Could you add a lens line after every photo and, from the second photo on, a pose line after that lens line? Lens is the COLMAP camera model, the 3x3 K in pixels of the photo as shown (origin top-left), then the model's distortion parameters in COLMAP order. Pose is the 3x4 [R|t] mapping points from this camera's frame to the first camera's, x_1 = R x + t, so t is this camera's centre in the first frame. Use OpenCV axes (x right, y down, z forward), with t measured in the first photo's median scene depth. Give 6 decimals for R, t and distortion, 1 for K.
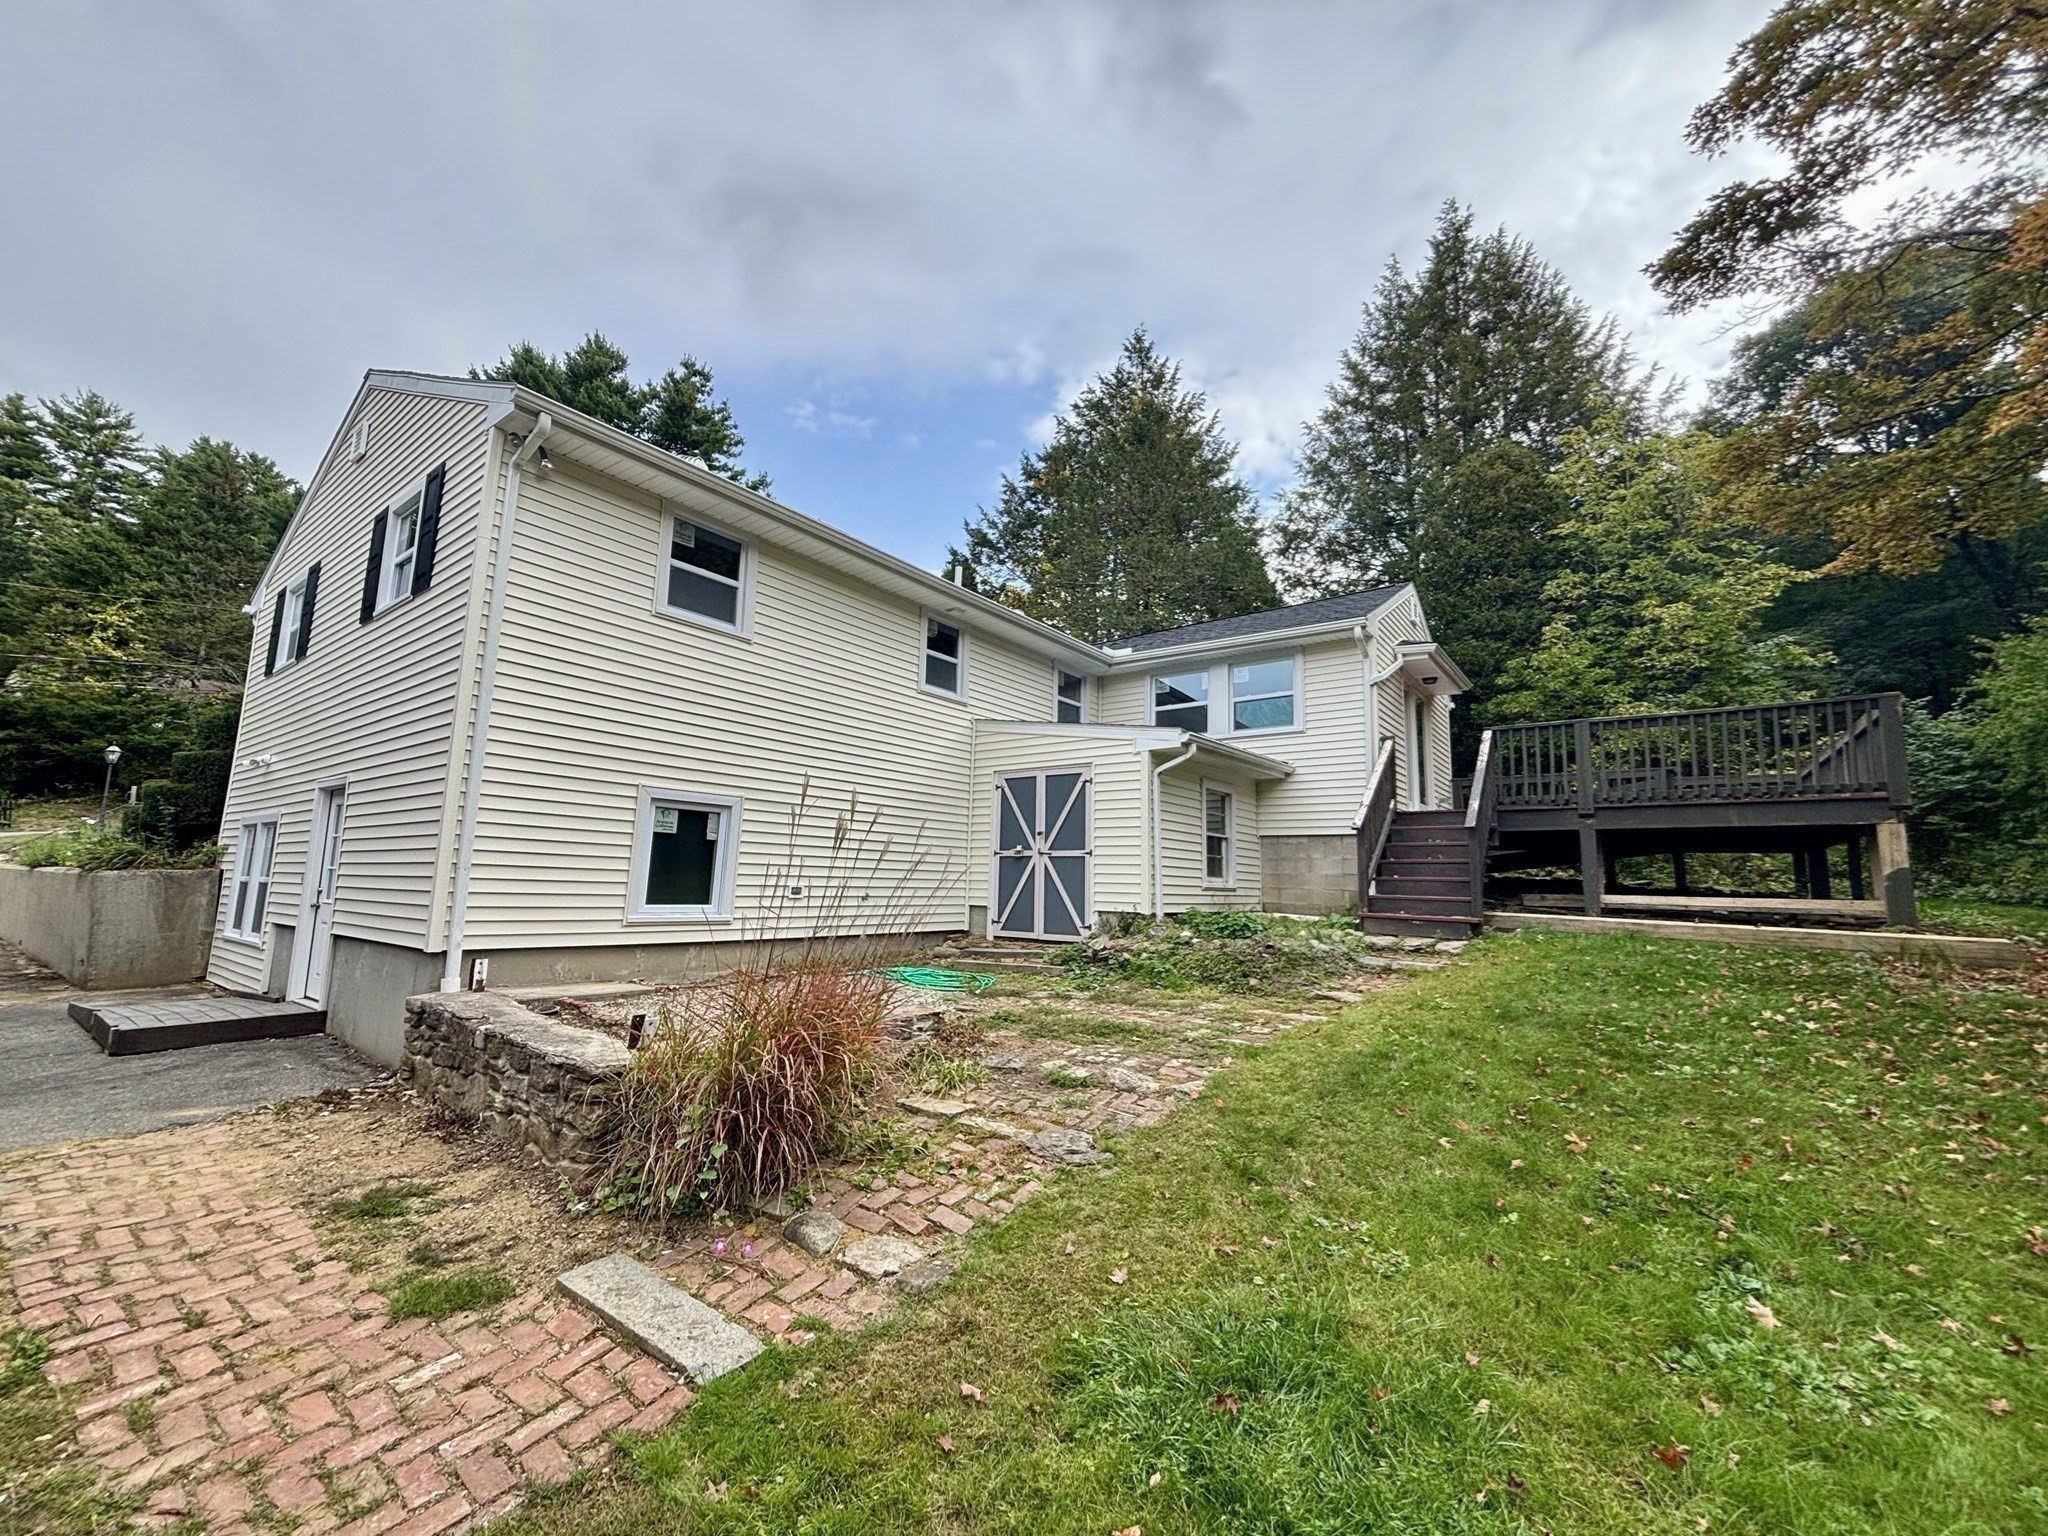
lens RADIAL K [[832.7, 0, 1020.5], [0, 832.7, 771.3], [0, 0, 1]] dist [-0.004271, -0.000148]
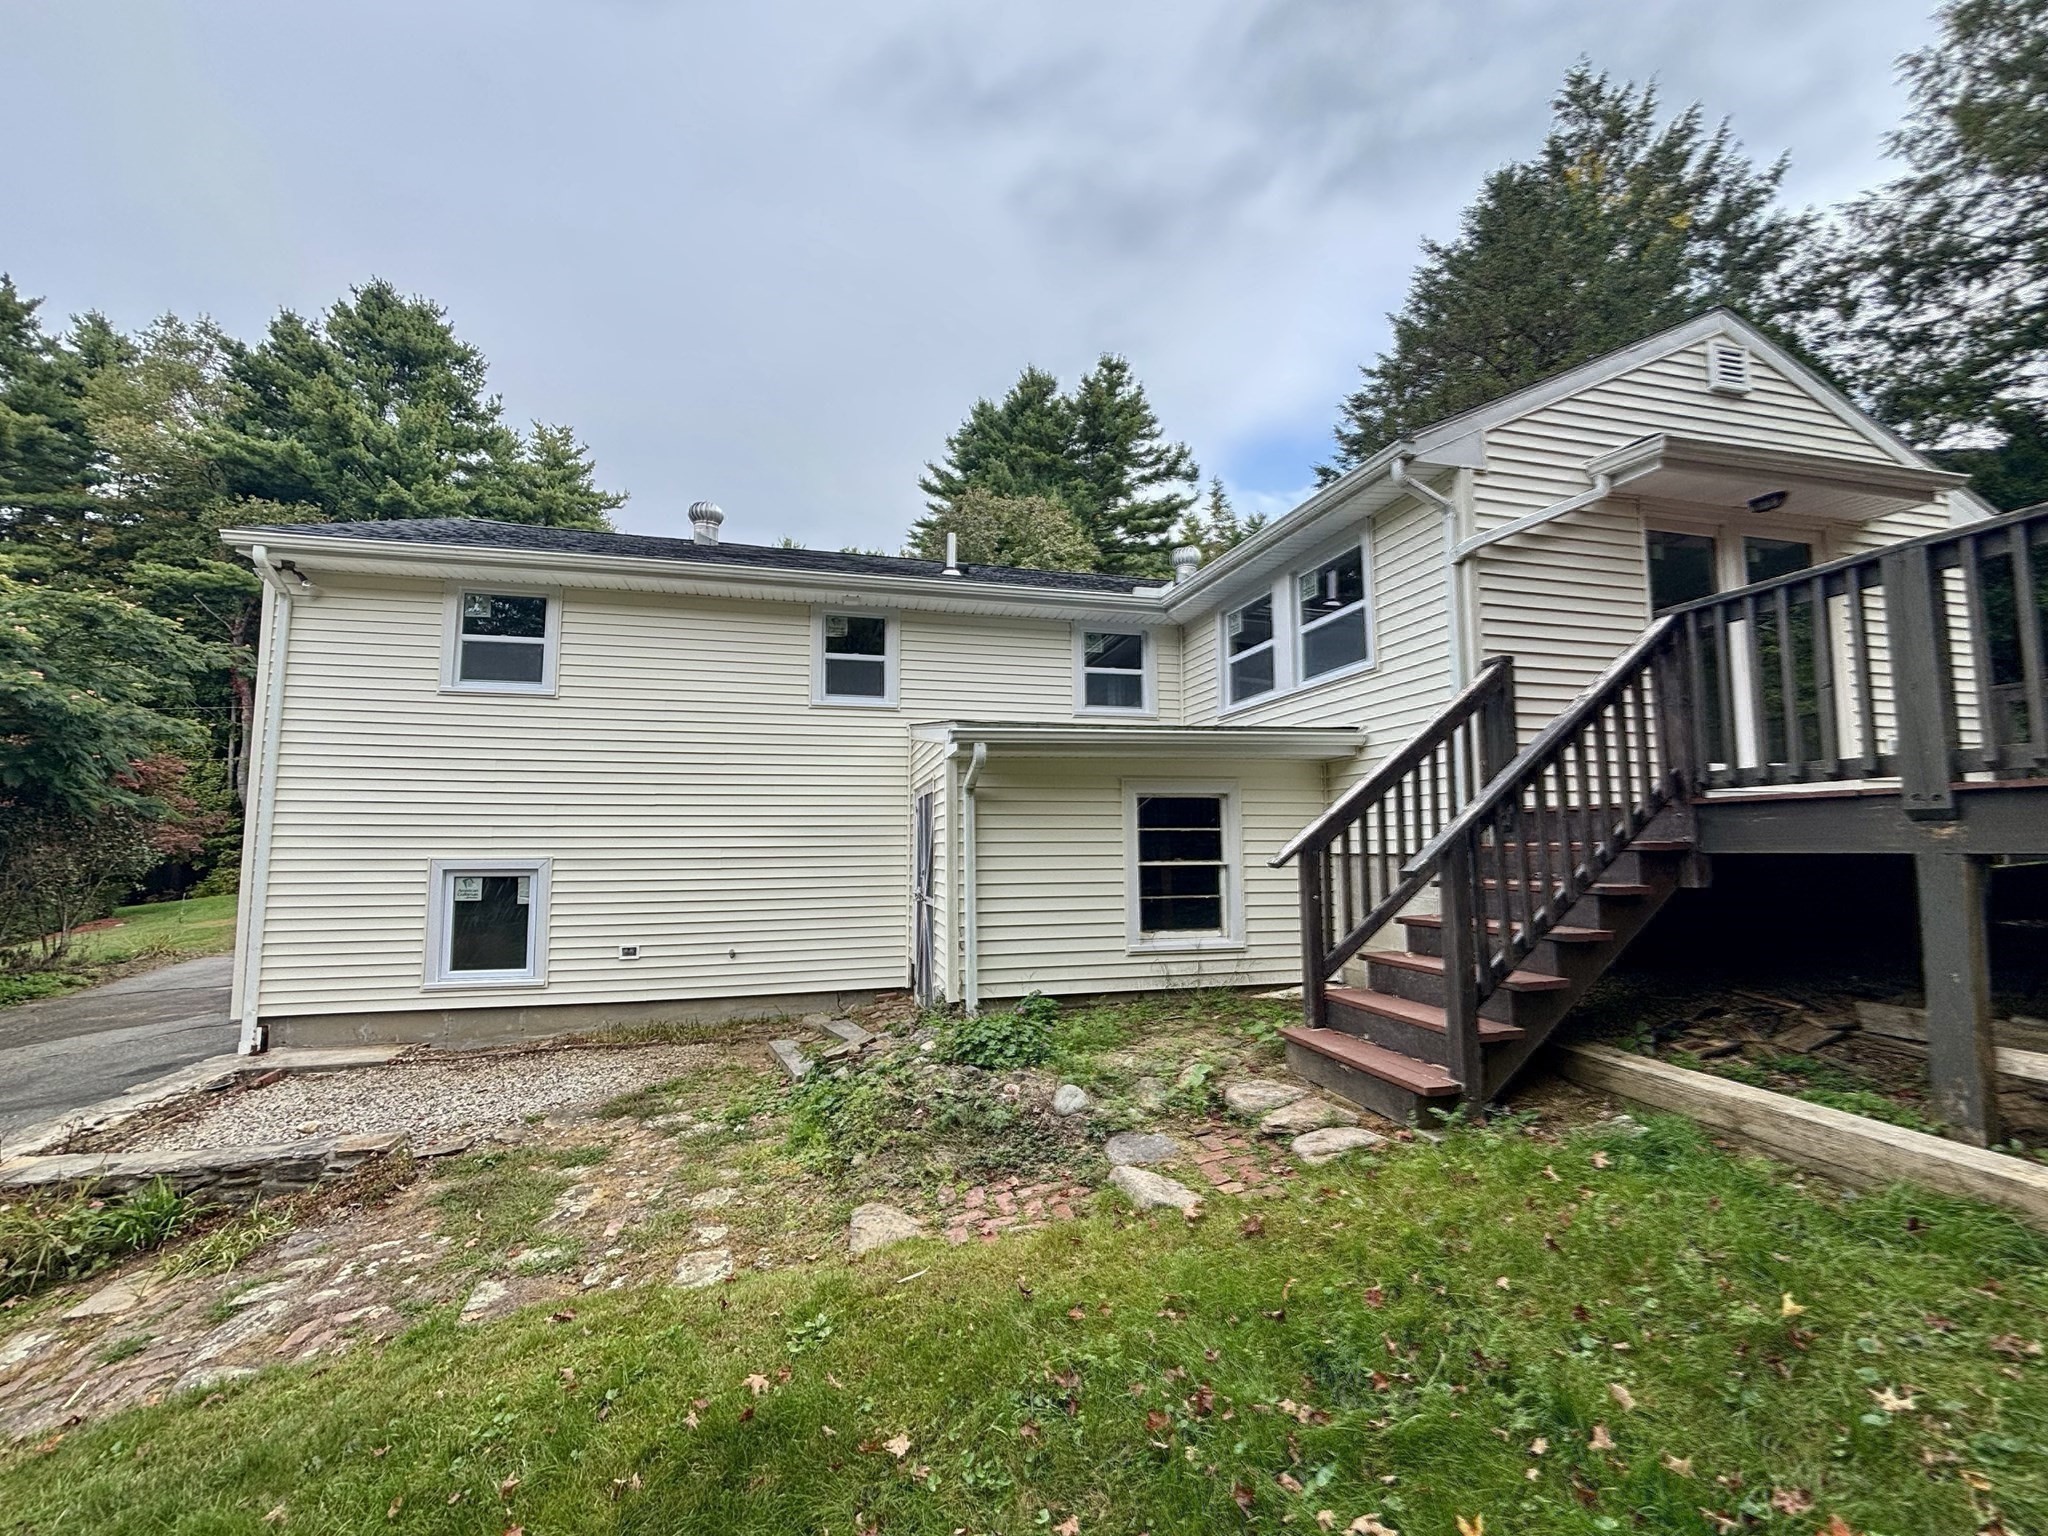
lens RADIAL K [[832.7, 0, 1021.0], [0, 832.7, 772.4], [0, 0, 1]] dist [-0.004271, -0.000148]
pose [[0.777336, -0.085574, -0.623238, 0.595148], [0.112335, 0.993664, 0.003676, -0.009136], [0.618974, -0.072869, 0.782024, 0.487616]]
